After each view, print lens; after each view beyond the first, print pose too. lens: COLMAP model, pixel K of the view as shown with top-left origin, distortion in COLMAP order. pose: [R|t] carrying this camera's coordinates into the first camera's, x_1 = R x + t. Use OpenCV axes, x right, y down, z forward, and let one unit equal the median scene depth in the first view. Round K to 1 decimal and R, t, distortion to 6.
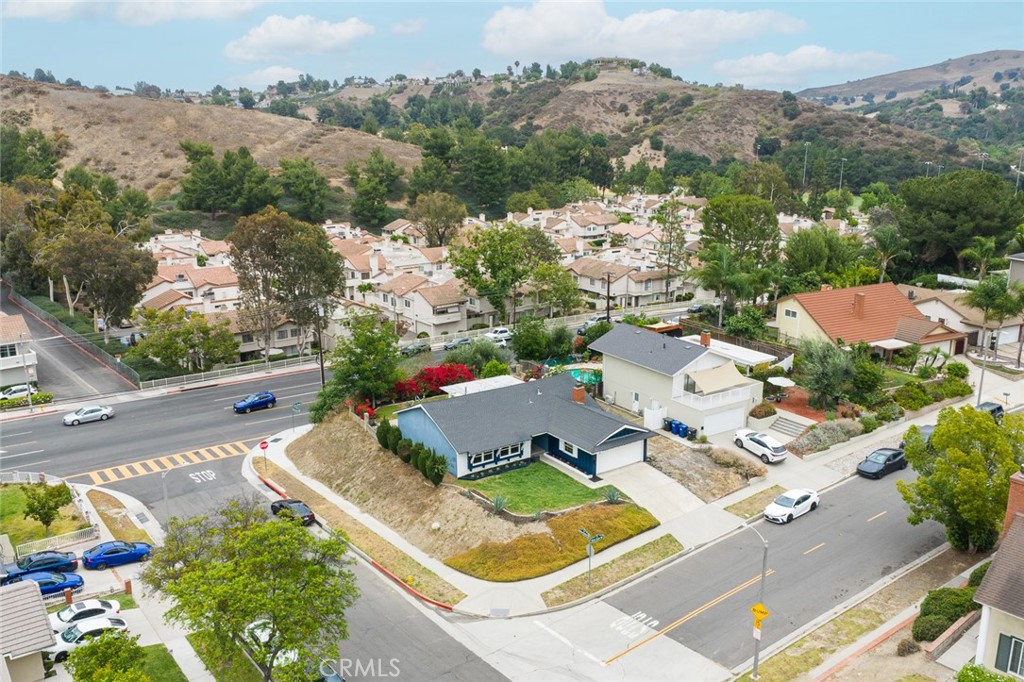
lens RADIAL K [[846.5, 0, 512.0], [0, 846.5, 341.0], [0, 0, 1]] dist [0.014114, -0.016968]
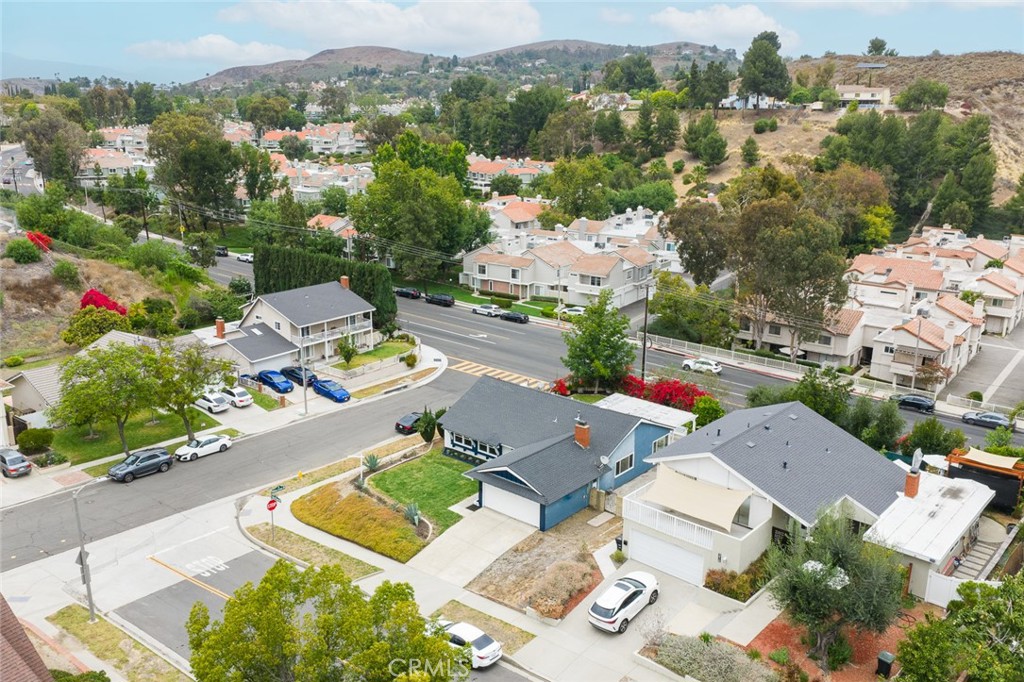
lens RADIAL K [[846.5, 0, 512.0], [0, 846.5, 341.0], [0, 0, 1]] dist [0.014114, -0.016968]
pose [[0.262077, 0.261788, -0.928861, 0.264171], [-0.250538, 0.947959, 0.196481, -0.054971], [0.931958, 0.181222, 0.314026, 0.219384]]
